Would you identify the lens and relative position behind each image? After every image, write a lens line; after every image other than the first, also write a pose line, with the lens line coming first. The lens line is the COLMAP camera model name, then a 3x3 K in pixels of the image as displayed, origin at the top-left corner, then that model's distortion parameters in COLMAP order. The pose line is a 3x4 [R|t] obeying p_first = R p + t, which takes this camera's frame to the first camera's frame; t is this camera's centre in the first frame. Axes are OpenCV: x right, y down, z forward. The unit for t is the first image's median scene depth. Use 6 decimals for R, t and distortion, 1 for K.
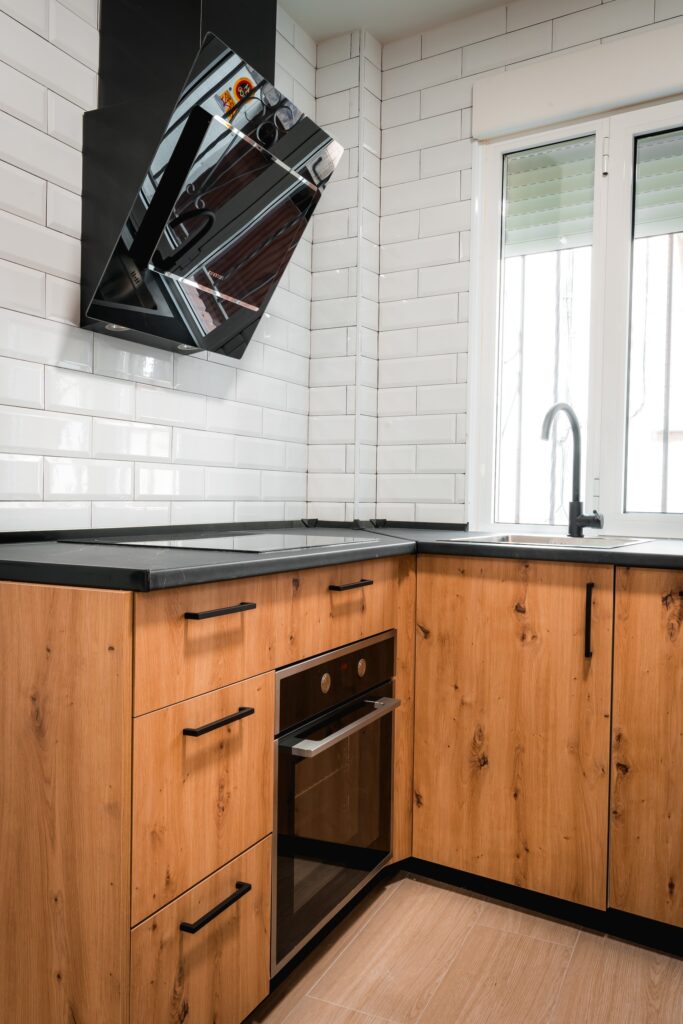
lens RADIAL K [[802.2, 0, 342.8], [0, 802.2, 517.7], [0, 0, 1]] dist [0.002437, 0.000913]
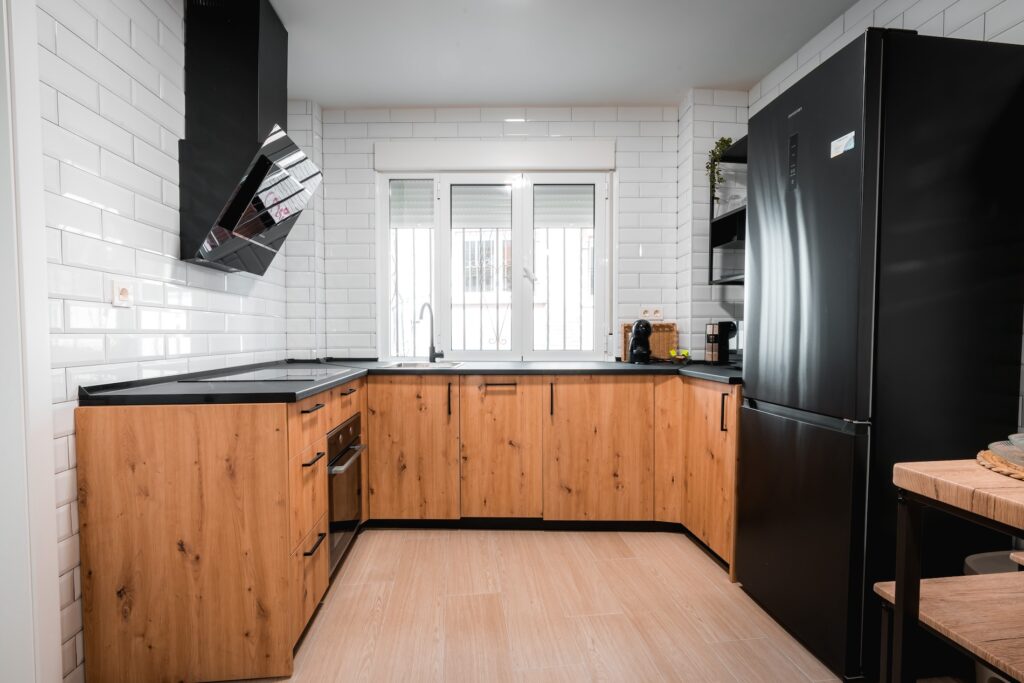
lens RADIAL K [[462.4, 0, 510.9], [0, 462.4, 348.6], [0, 0, 1]] dist [-0.012640, 0.005347]
pose [[0.847997, -0.034632, 0.528868, -0.249263], [0.029796, 0.999400, 0.017668, -0.037503], [-0.529163, 0.000776, 0.848520, -0.245120]]
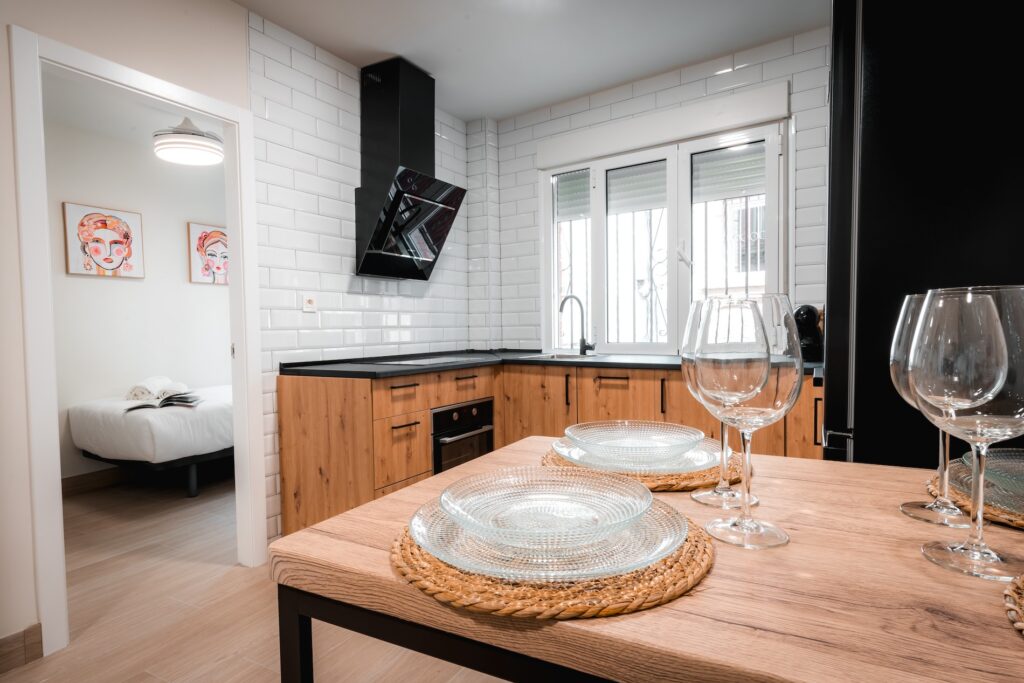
lens RADIAL K [[549.2, 0, 525.7], [0, 549.2, 348.9], [0, 0, 1]] dist [-0.014657, 0.000572]
pose [[0.998217, -0.028911, -0.052230, 0.264952], [0.029539, 0.999500, 0.011305, -0.016719], [0.051877, -0.012828, 0.998571, -0.635414]]
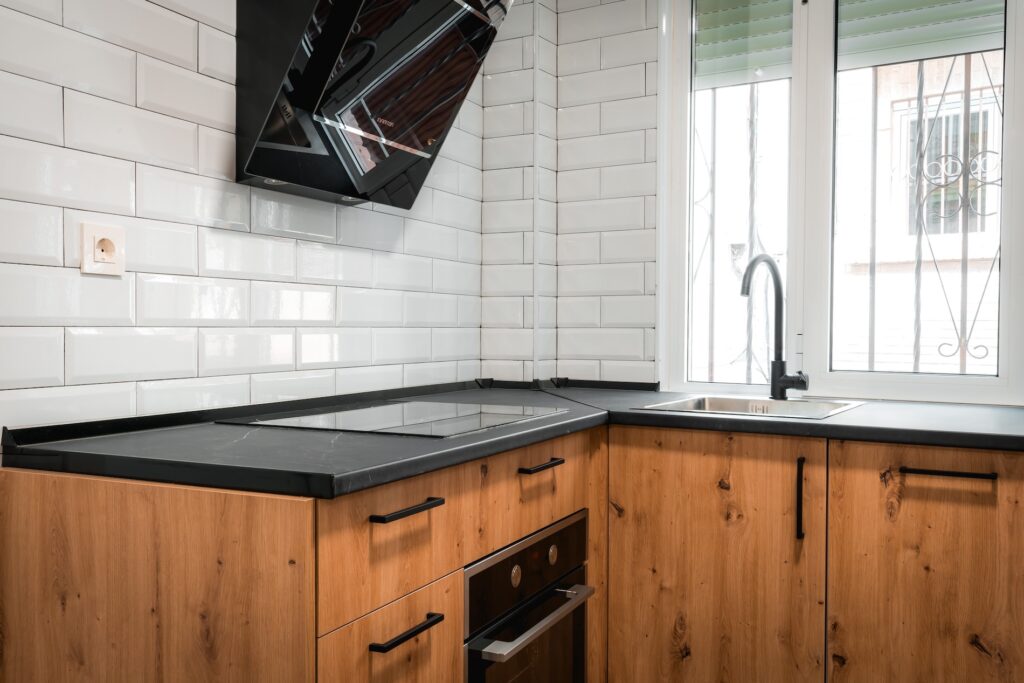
lens RADIAL K [[884.4, 0, 527.0], [0, 884.4, 348.5], [0, 0, 1]] dist [0.008601, -0.002718]
pose [[0.999522, -0.012694, 0.028203, -0.030574], [0.012772, 0.999915, -0.002568, -0.043649], [-0.028168, 0.002927, 0.999599, -0.001577]]
